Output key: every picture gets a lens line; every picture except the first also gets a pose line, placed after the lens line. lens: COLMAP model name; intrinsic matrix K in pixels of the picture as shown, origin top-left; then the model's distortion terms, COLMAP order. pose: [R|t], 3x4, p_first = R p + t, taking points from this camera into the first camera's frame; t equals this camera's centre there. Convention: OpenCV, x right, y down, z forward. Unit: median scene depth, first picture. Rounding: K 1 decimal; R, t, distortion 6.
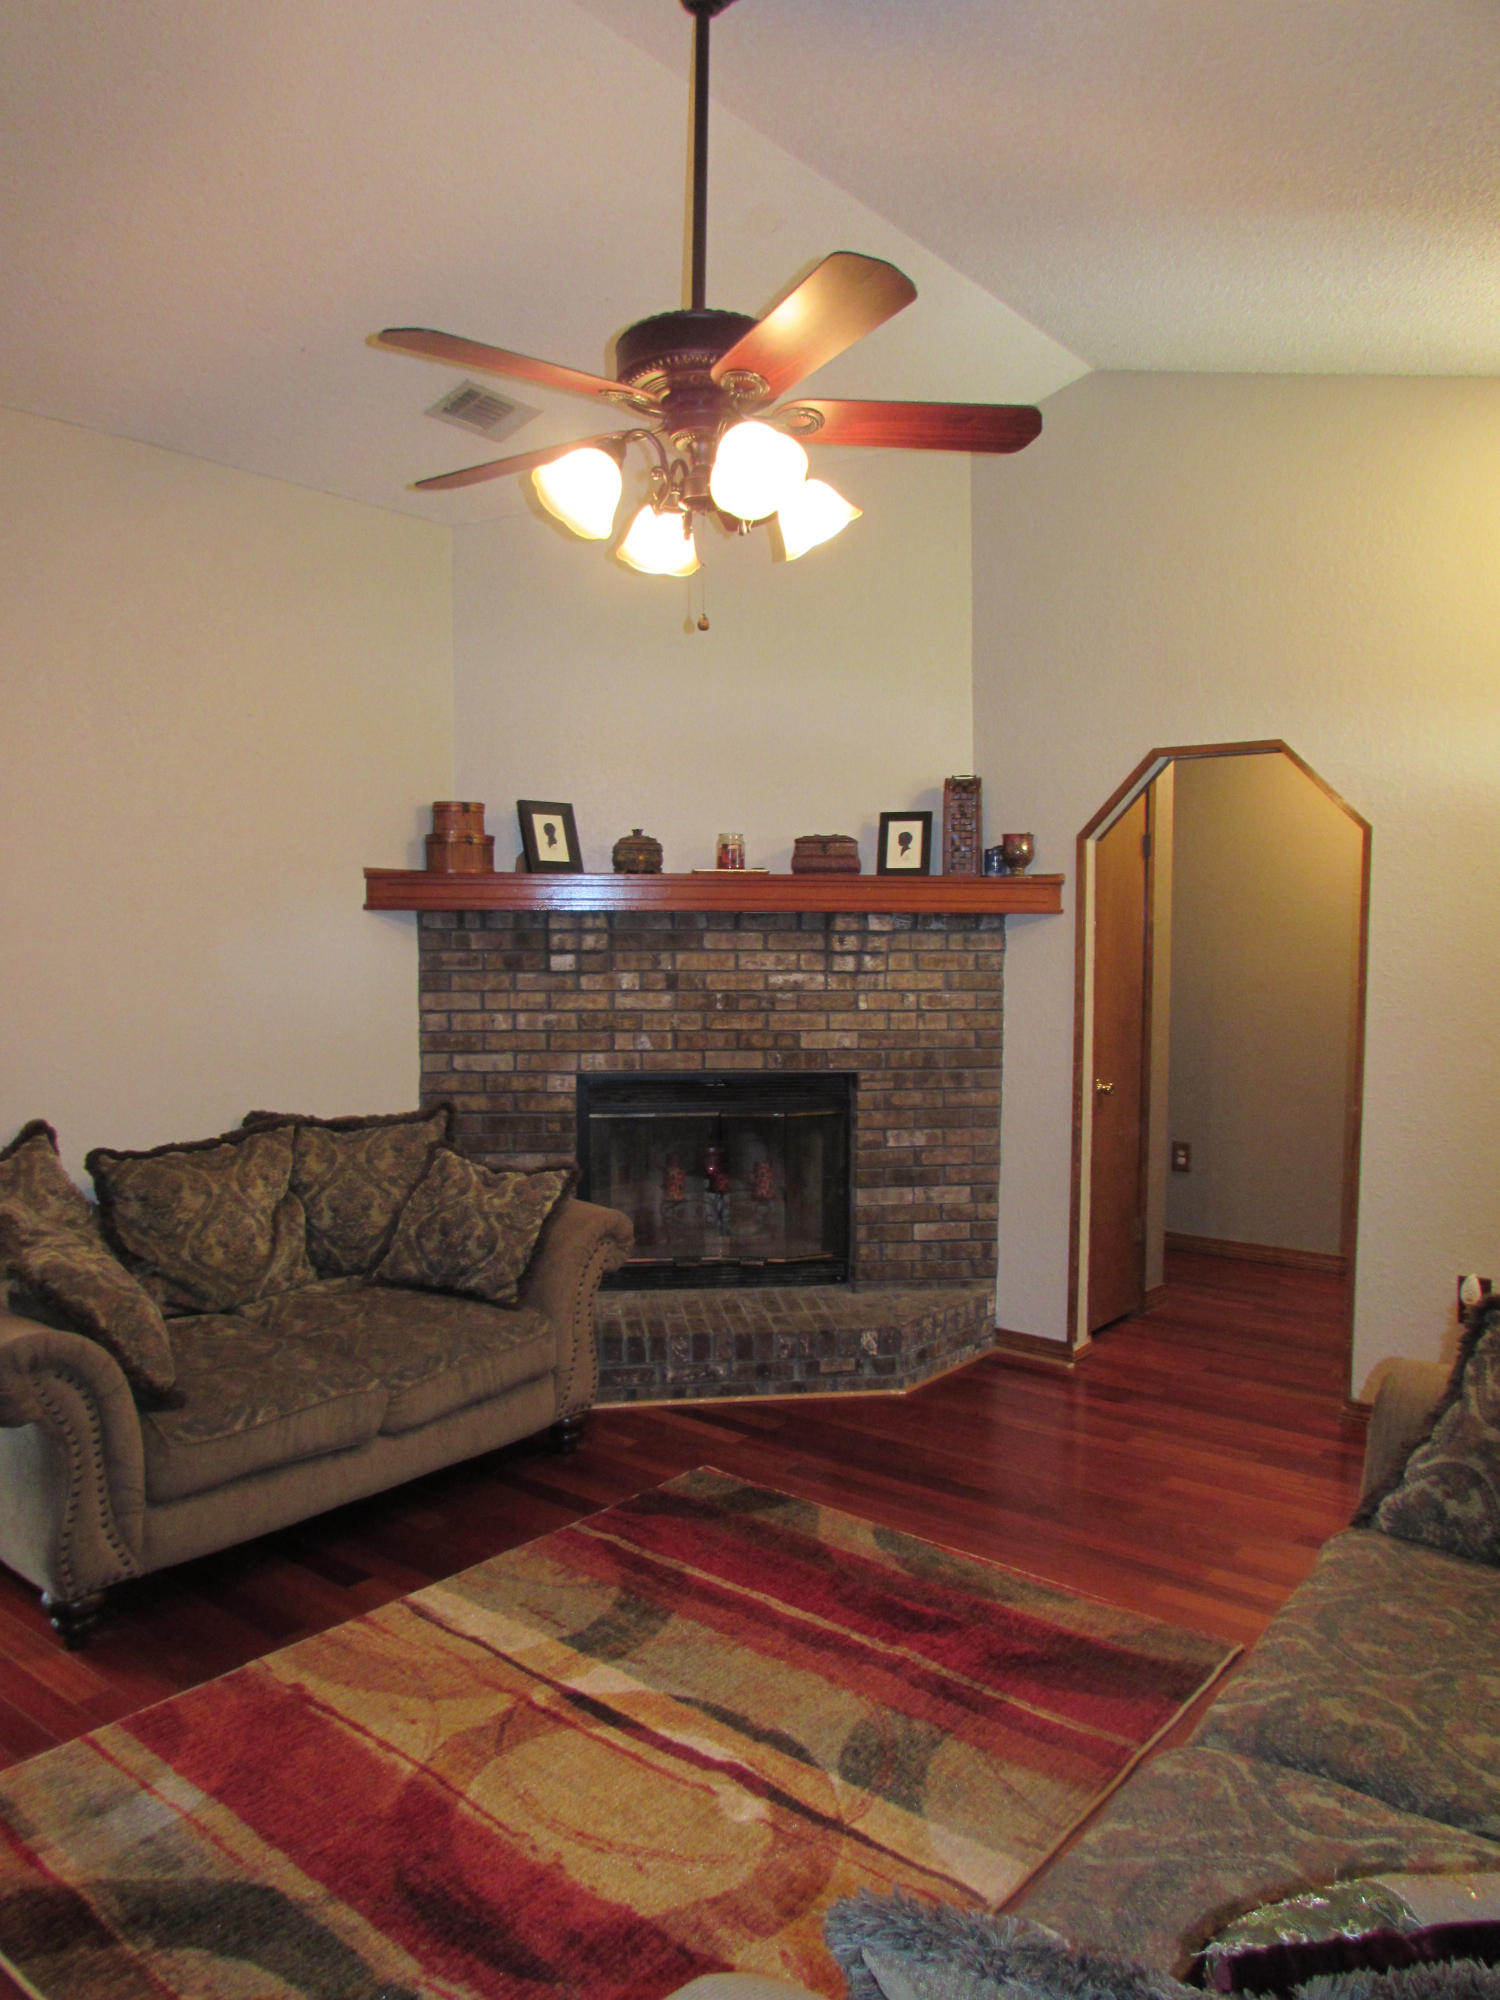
lens RADIAL K [[1422.5, 0, 740.4], [0, 1422.5, 1010.8], [0, 0, 1]] dist [-0.024531, 0.004733]
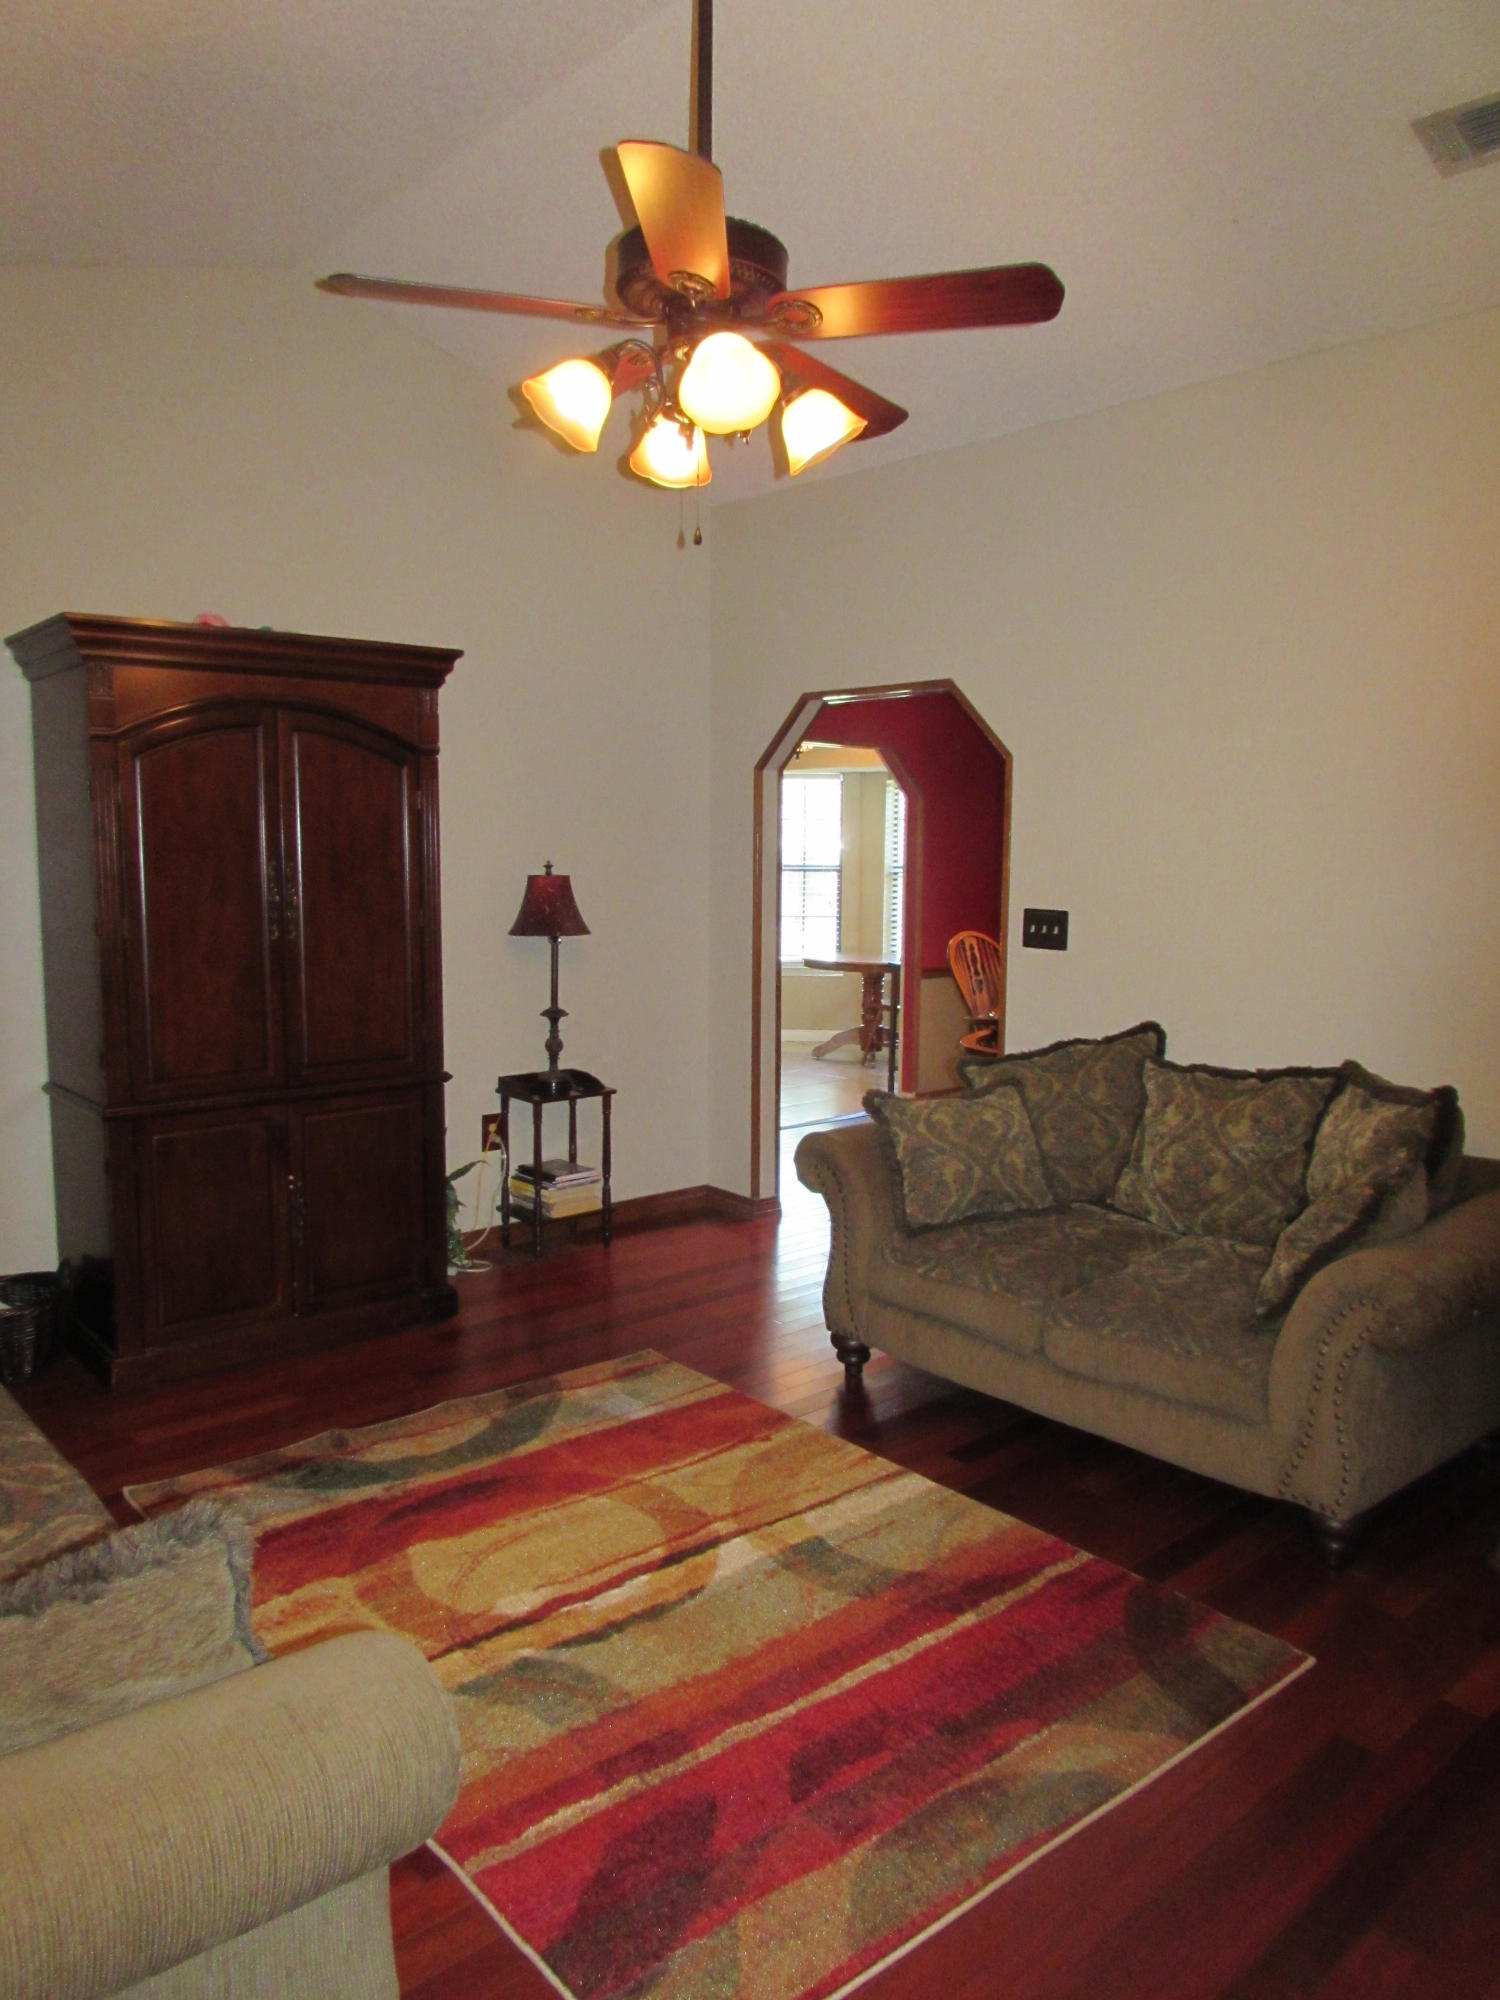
lens RADIAL K [[1422.5, 0, 739.7], [0, 1422.5, 992.3], [0, 0, 1]] dist [-0.024531, 0.004733]
pose [[-0.184298, 0.098575, -0.977915, 0.880031], [-0.059999, 0.991974, 0.111300, -0.070143], [0.981037, 0.079187, -0.176904, 1.110229]]
